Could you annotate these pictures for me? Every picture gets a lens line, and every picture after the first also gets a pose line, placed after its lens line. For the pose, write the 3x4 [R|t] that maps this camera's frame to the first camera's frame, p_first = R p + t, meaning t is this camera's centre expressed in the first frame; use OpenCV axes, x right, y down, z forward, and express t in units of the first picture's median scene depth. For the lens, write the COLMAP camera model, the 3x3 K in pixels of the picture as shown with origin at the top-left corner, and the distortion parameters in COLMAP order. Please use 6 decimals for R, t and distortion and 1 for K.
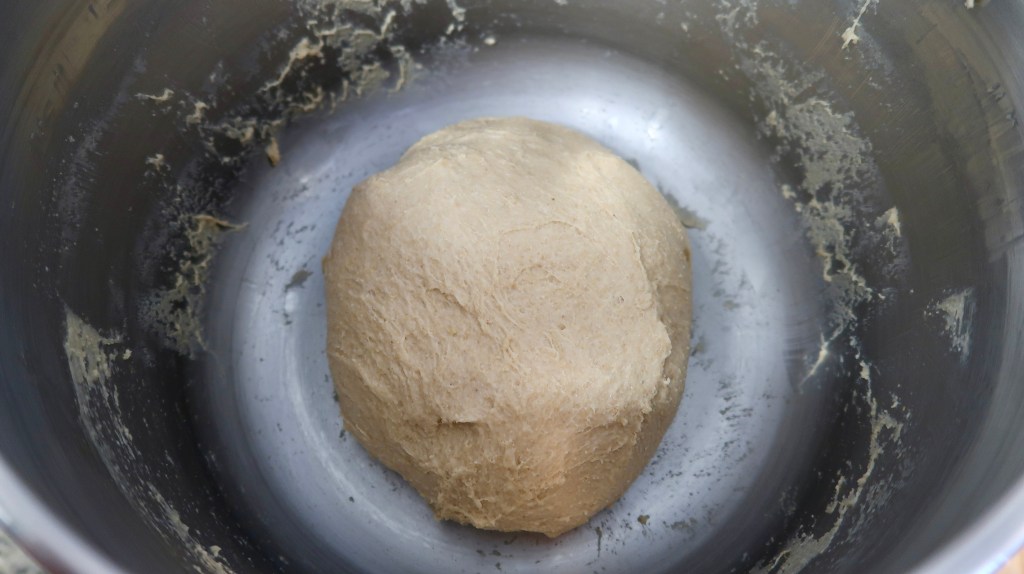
lens RADIAL K [[725.1, 0, 512.7], [0, 725.1, 286.8], [0, 0, 1]] dist [-0.001799, 0.006790]
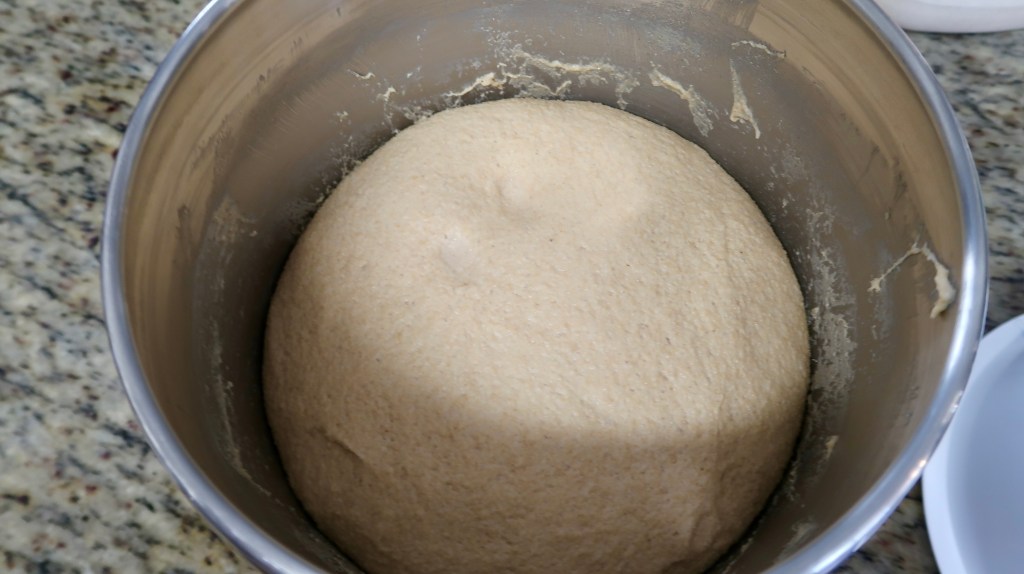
lens RADIAL K [[725.1, 0, 511.2], [0, 725.1, 286.7], [0, 0, 1]] dist [-0.001799, 0.006790]
pose [[0.843047, 0.486803, -0.228679, 0.212183], [-0.483340, 0.872225, 0.074881, -0.132263], [0.235912, 0.047402, 0.970618, -0.197277]]
